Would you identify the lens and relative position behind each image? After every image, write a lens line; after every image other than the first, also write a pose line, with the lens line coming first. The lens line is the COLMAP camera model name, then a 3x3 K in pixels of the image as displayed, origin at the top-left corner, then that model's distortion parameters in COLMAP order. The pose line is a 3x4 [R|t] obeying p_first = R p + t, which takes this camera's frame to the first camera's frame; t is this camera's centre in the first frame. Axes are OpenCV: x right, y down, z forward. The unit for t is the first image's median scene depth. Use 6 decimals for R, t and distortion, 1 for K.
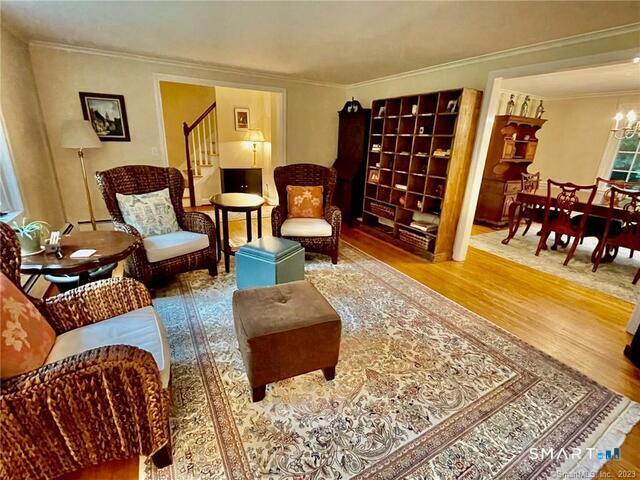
lens RADIAL K [[300.0, 0, 321.5], [0, 300.0, 235.3], [0, 0, 1]] dist [-0.001163, 0.000908]
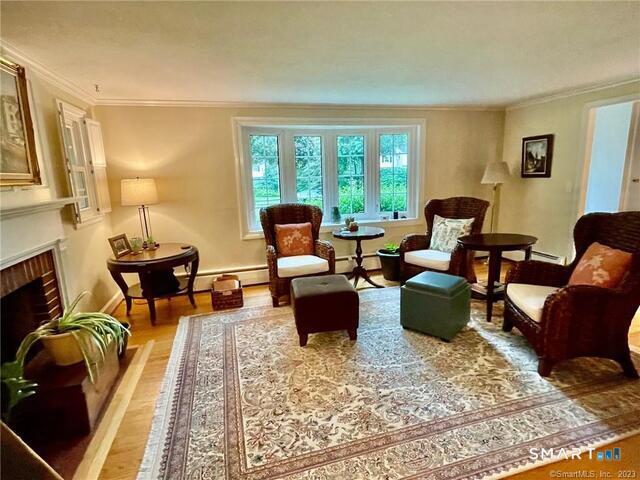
lens RADIAL K [[332.8, 0, 320.1], [0, 332.8, 238.9], [0, 0, 1]] dist [-0.005429, -0.000306]
pose [[-0.231575, 0.160273, -0.959524, 1.082334], [-0.278756, 0.934043, 0.223292, -0.264691], [0.932024, 0.319182, -0.171624, 0.922461]]
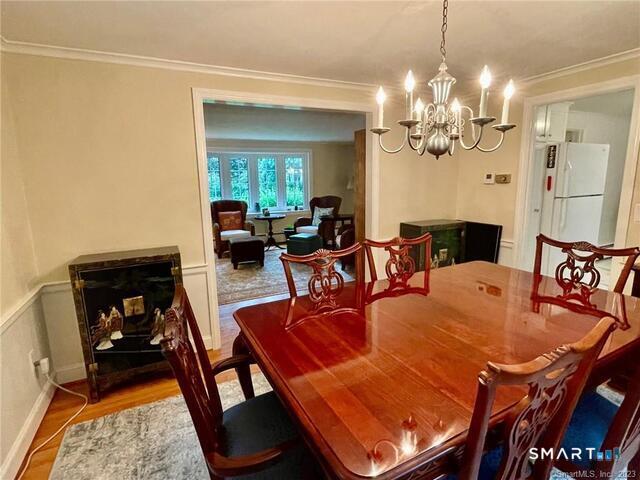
lens RADIAL K [[332.8, 0, 320.1], [0, 332.8, 238.3], [0, 0, 1]] dist [-0.005429, -0.000306]
pose [[-0.052743, 0.134539, -0.989504, 2.229190], [-0.290275, 0.946031, 0.144101, -0.332419], [0.955489, 0.294828, -0.010843, 1.301619]]
